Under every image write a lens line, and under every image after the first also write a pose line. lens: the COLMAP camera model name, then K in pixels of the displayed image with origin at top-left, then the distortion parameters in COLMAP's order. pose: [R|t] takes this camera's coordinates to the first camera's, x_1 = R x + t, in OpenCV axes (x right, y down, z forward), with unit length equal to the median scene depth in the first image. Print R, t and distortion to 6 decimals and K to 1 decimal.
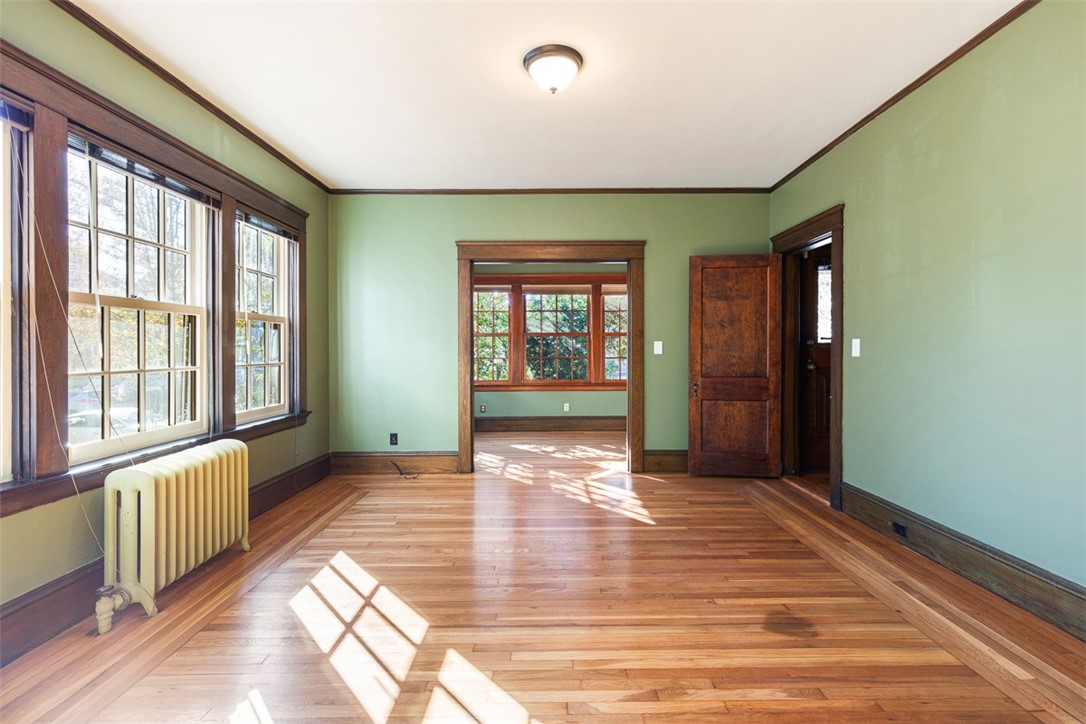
lens RADIAL K [[496.2, 0, 551.8], [0, 496.2, 350.5], [0, 0, 1]] dist [0.013731, -0.003928]
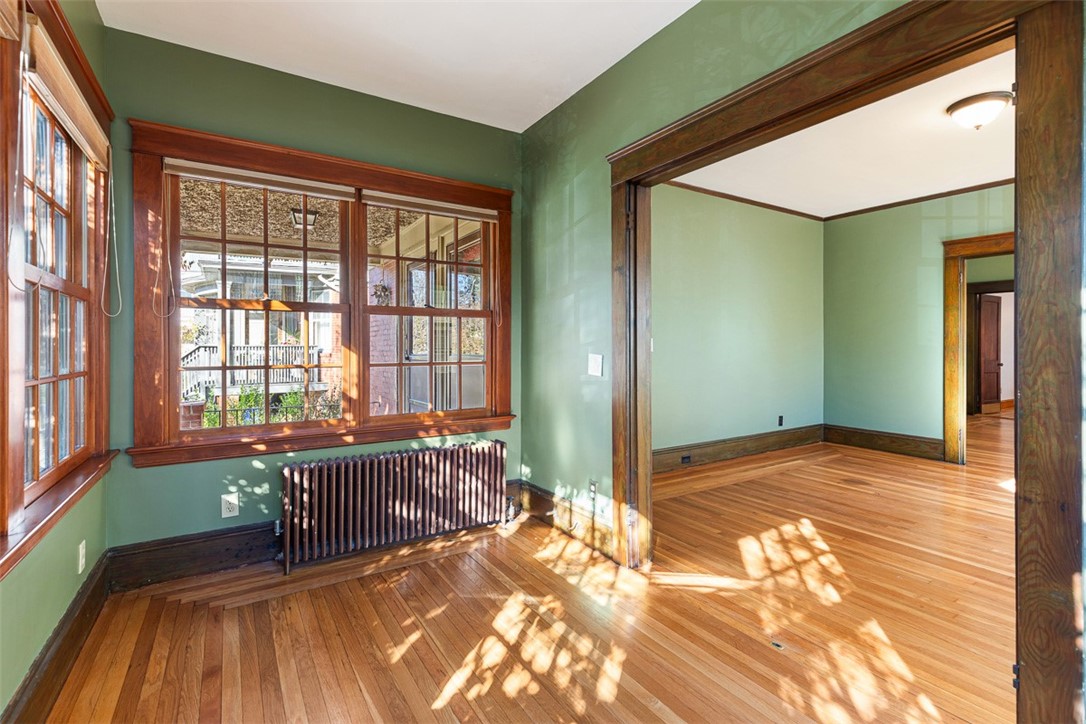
lens RADIAL K [[496.2, 0, 541.6], [0, 496.2, 346.6], [0, 0, 1]] dist [0.013731, -0.003928]
pose [[-0.519906, 0.004217, 0.854213, -0.529793], [0.005454, 0.999984, -0.001617, -0.003083], [-0.854206, 0.003818, -0.519920, 2.798803]]
